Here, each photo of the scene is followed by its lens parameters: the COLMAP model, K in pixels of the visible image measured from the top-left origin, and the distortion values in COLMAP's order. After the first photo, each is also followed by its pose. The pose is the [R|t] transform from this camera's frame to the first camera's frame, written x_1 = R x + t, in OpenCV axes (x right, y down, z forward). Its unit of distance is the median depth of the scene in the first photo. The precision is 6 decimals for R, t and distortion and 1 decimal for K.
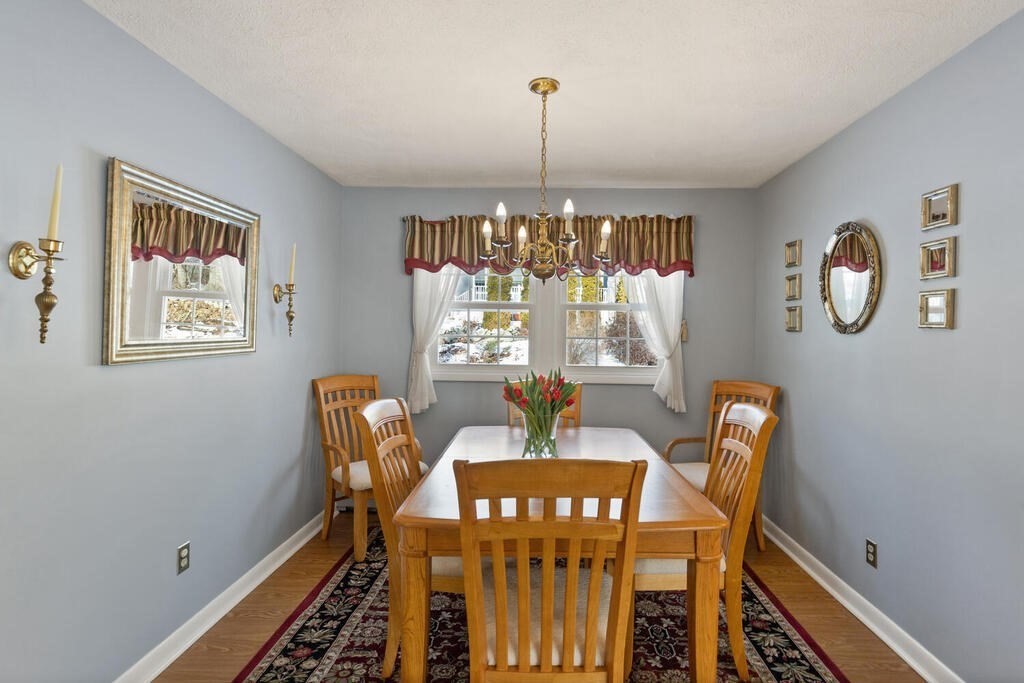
lens RADIAL K [[496.7, 0, 616.7], [0, 496.7, 319.0], [0, 0, 1]] dist [0.010220, -0.002449]
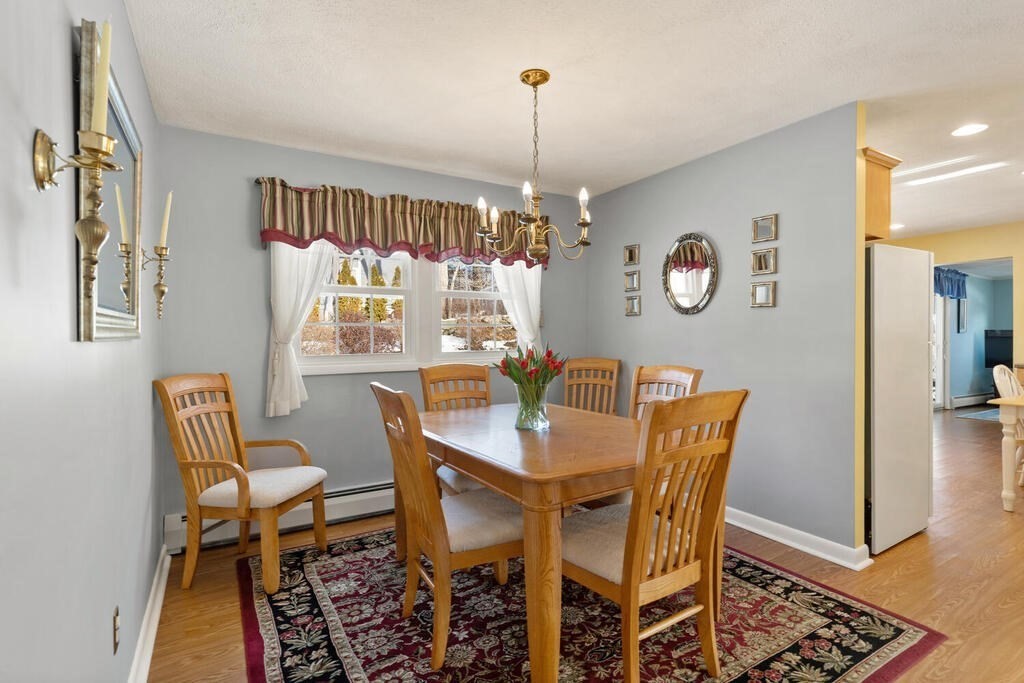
lens RADIAL K [[496.7, 0, 499.1], [0, 496.7, 340.5], [0, 0, 1]] dist [0.010220, -0.002449]
pose [[0.838937, -0.021629, 0.543798, -0.655104], [0.012211, 0.999706, 0.020924, 0.059759], [-0.544091, -0.010914, 0.838955, 0.116348]]
